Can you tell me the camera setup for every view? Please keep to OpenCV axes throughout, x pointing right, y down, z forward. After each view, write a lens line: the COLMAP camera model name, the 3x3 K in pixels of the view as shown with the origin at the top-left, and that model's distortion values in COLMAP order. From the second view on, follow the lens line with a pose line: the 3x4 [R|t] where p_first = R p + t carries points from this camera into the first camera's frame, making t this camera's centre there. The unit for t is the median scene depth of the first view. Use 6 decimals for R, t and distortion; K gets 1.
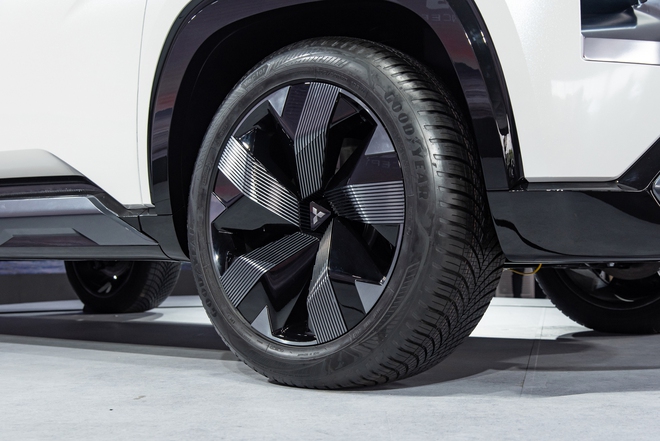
lens RADIAL K [[977.8, 0, 330.0], [0, 977.8, 220.5], [0, 0, 1]] dist [-0.006708, -0.011108]
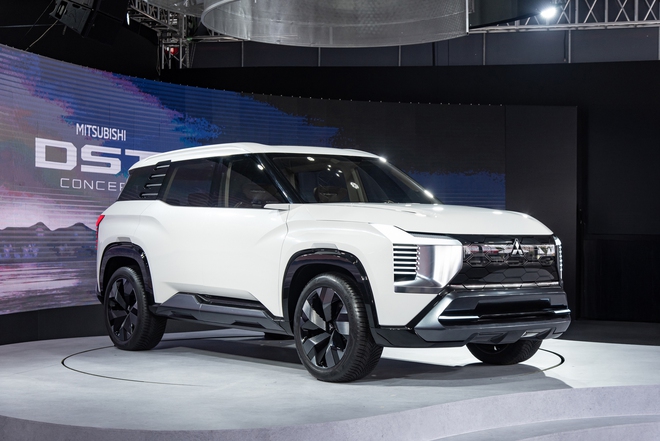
lens RADIAL K [[1111.0, 0, 330.0], [0, 1111.0, 220.5], [0, 0, 1]] dist [-0.011057, -0.030555]
pose [[0.979751, 0.012165, -0.199851, 0.705855], [-0.007885, 0.999722, 0.022199, -0.435862], [0.200065, -0.020173, 0.979575, -2.542956]]
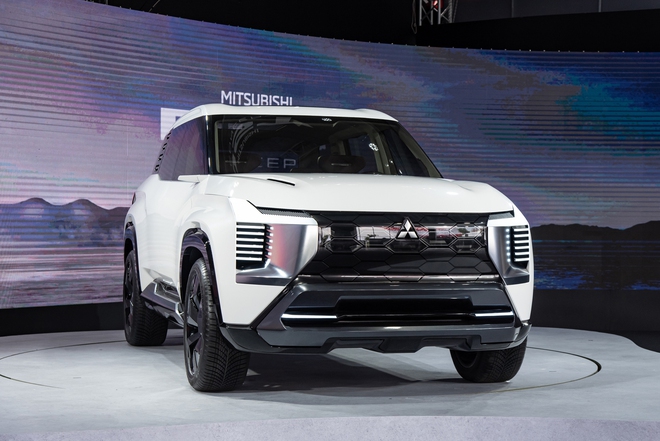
lens RADIAL K [[1285.2, 0, 330.0], [0, 1285.2, 220.5], [0, 0, 1]] dist [0.049652, 0.069908]
pose [[0.840109, 0.019877, -0.542053, 2.136813], [-0.001415, 0.999405, 0.034455, -0.404393], [0.542415, -0.028179, 0.839638, -1.696776]]
